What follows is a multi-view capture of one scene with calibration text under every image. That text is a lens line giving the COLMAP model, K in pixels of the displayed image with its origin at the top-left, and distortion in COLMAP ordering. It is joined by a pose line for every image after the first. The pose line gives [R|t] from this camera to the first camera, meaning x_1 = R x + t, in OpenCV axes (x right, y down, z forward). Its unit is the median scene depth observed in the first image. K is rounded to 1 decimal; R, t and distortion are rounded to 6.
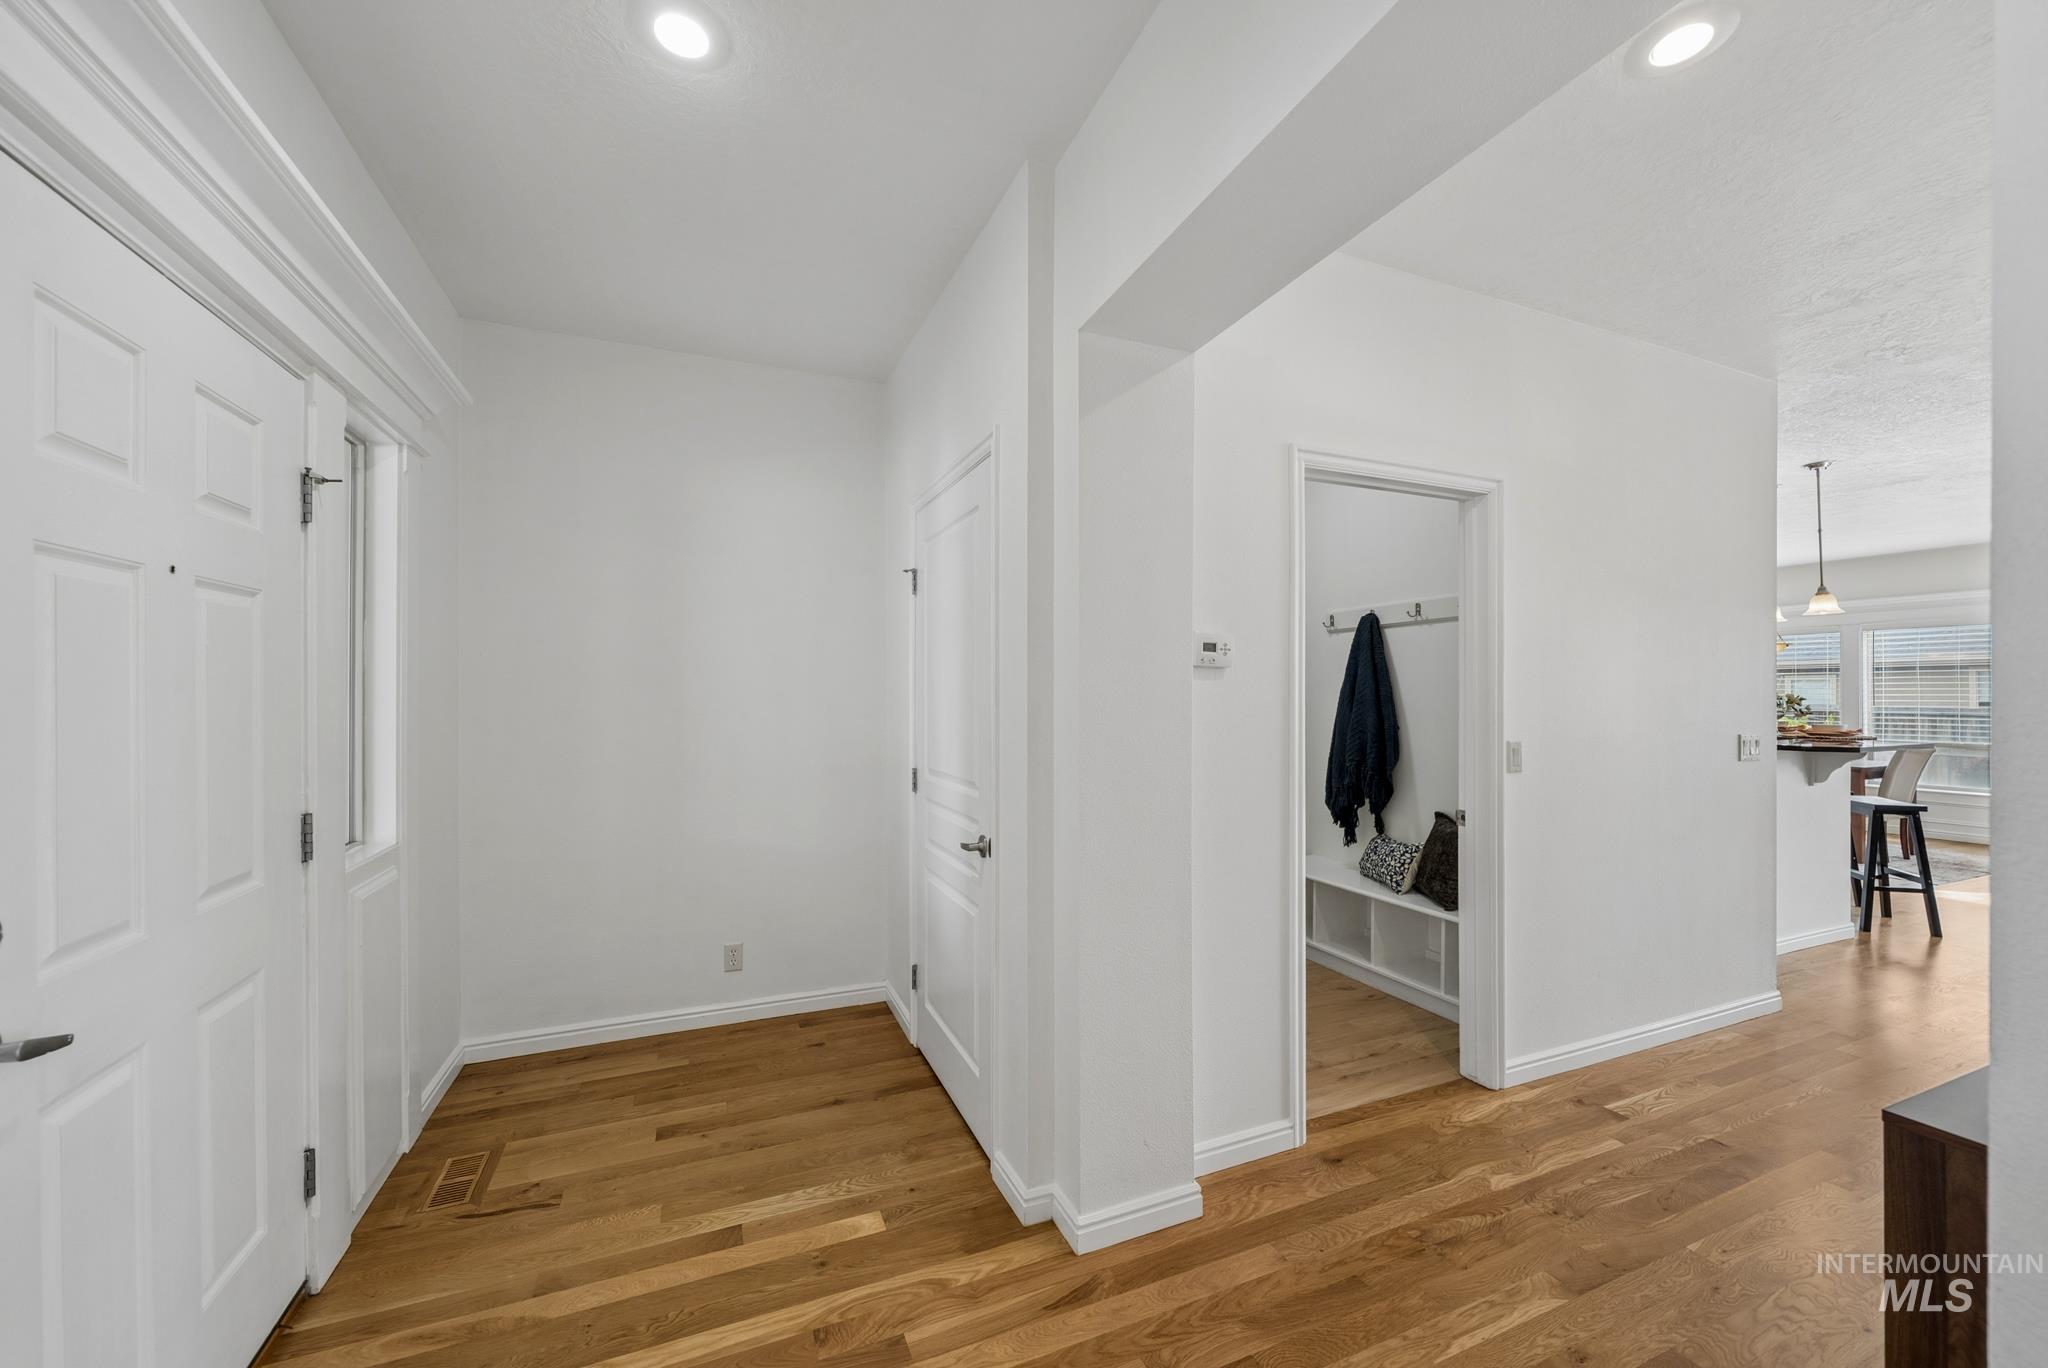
lens RADIAL K [[772.7, 0, 1018.3], [0, 772.7, 699.2], [0, 0, 1]] dist [-0.000465, -0.000026]
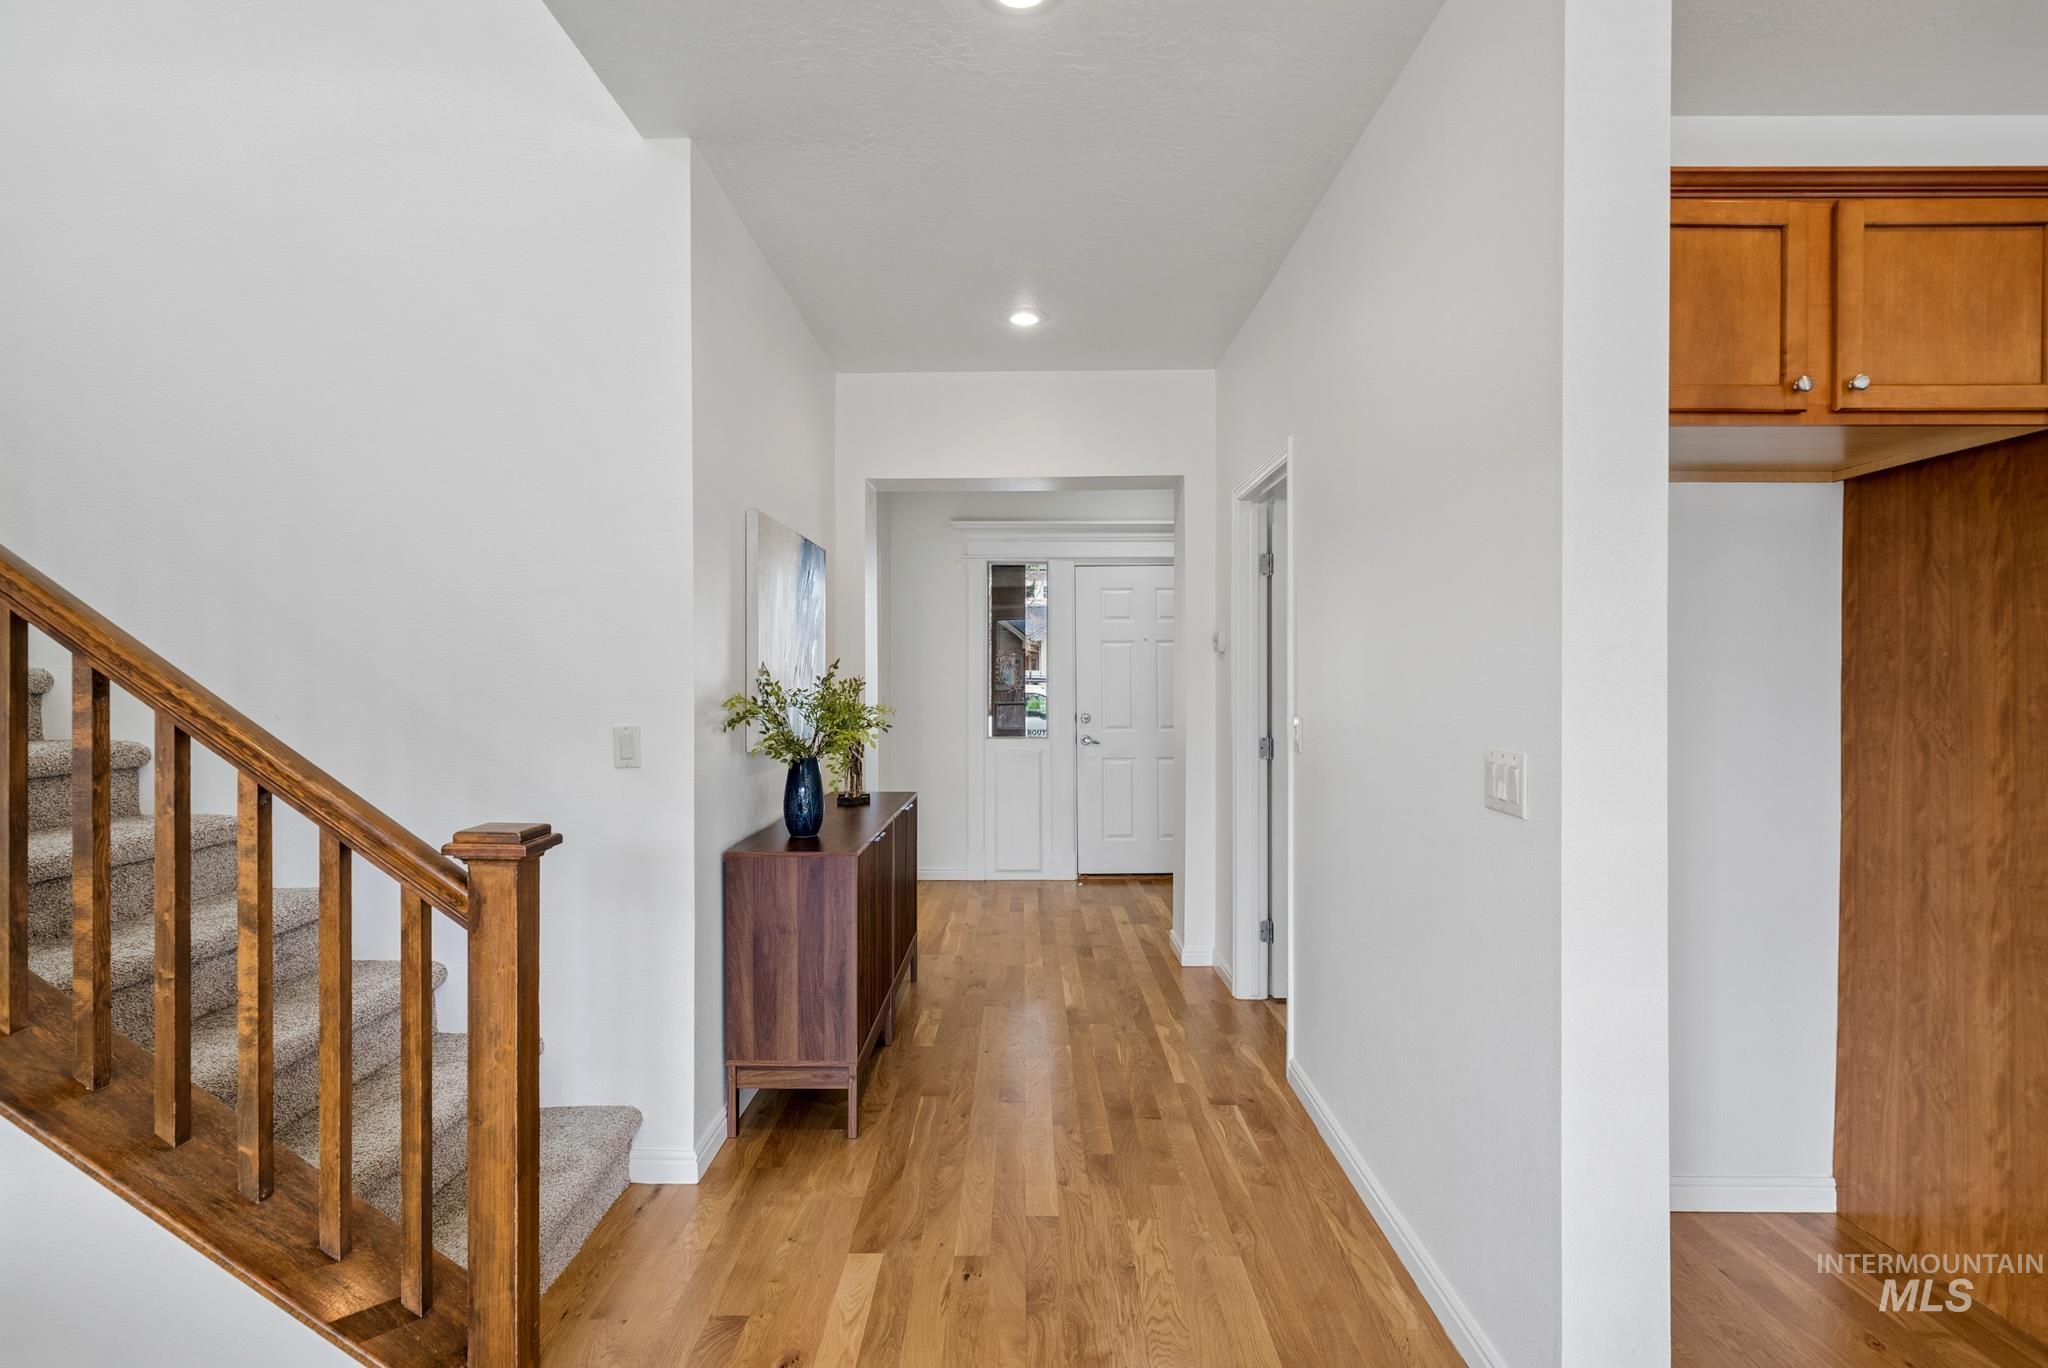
lens RADIAL K [[1036.5, 0, 1022.4], [0, 1036.5, 681.0], [0, 0, 1]] dist [0.001695, 0.000041]
pose [[-0.384496, 0.005421, -0.923111, 2.304680], [0.006949, 0.999971, 0.002978, 0.012456], [0.923100, -0.005270, -0.384523, 1.427492]]
